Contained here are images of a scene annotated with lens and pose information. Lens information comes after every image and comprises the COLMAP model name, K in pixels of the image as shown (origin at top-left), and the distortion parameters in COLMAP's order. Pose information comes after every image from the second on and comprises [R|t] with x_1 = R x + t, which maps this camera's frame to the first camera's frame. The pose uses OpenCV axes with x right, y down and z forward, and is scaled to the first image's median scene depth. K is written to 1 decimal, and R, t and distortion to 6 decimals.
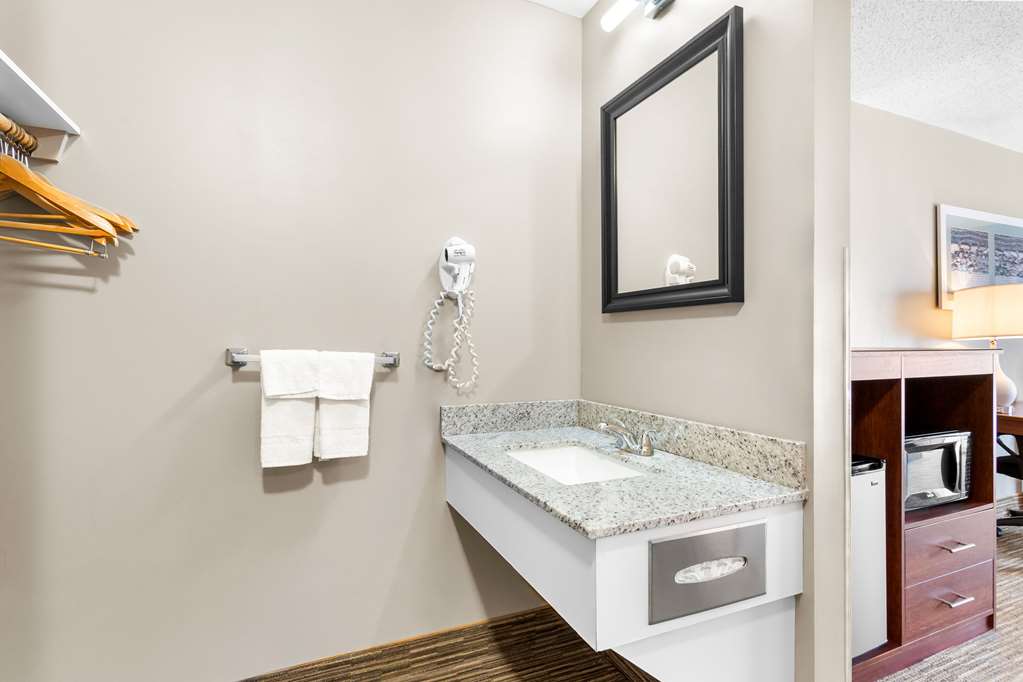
lens RADIAL K [[491.4, 0, 509.9], [0, 491.4, 339.3], [0, 0, 1]] dist [-0.000008, 0.000940]
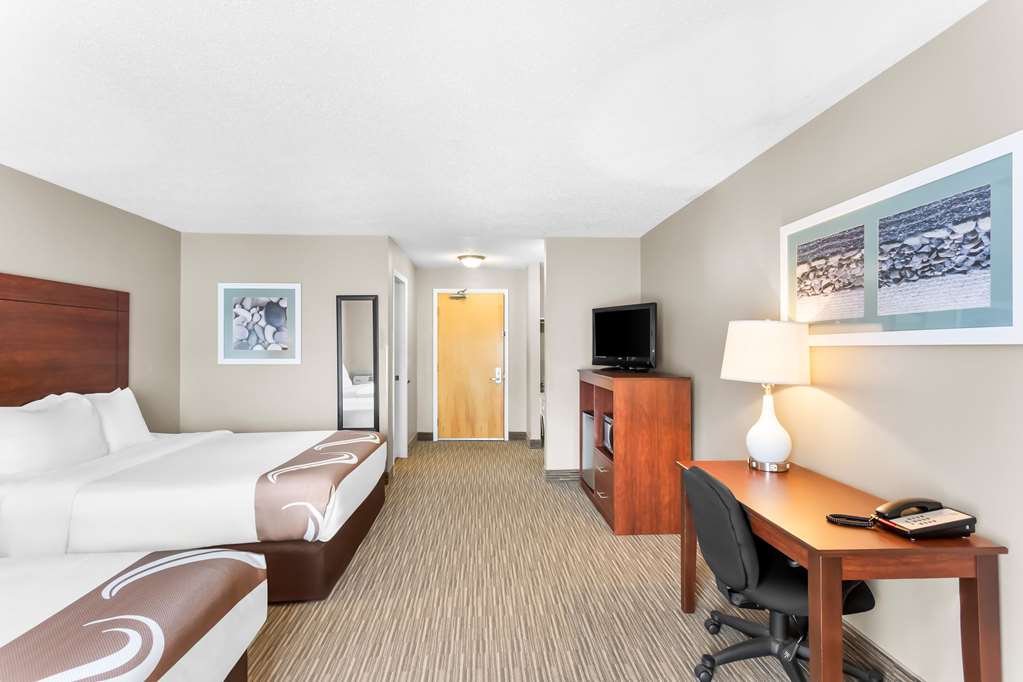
lens RADIAL K [[491.4, 0, 508.5], [0, 491.4, 341.8], [0, 0, 1]] dist [-0.000008, 0.000940]
pose [[-0.351434, -0.008646, -0.936173, 1.786524], [0.000401, 0.999956, -0.009386, -0.057982], [0.936213, -0.003674, -0.351415, 0.809321]]
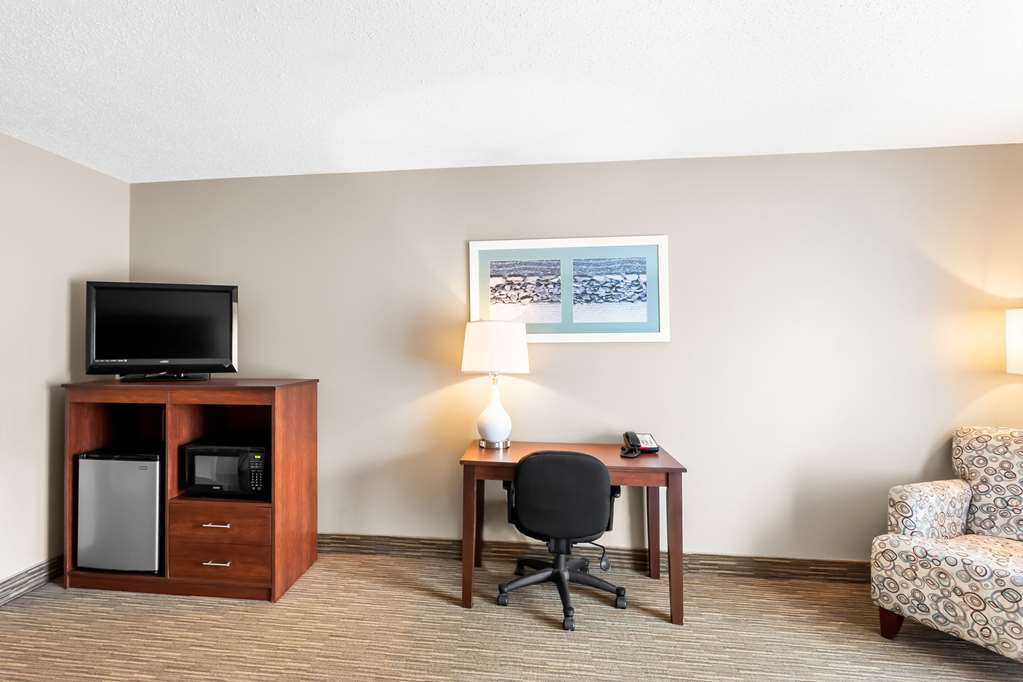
lens RADIAL K [[491.4, 0, 509.6], [0, 491.4, 343.7], [0, 0, 1]] dist [-0.000008, 0.000940]
pose [[0.860591, -0.008247, -0.509231, 1.403563], [0.001354, 0.999902, -0.013905, -0.042968], [0.509296, 0.011277, 0.860518, 0.142917]]
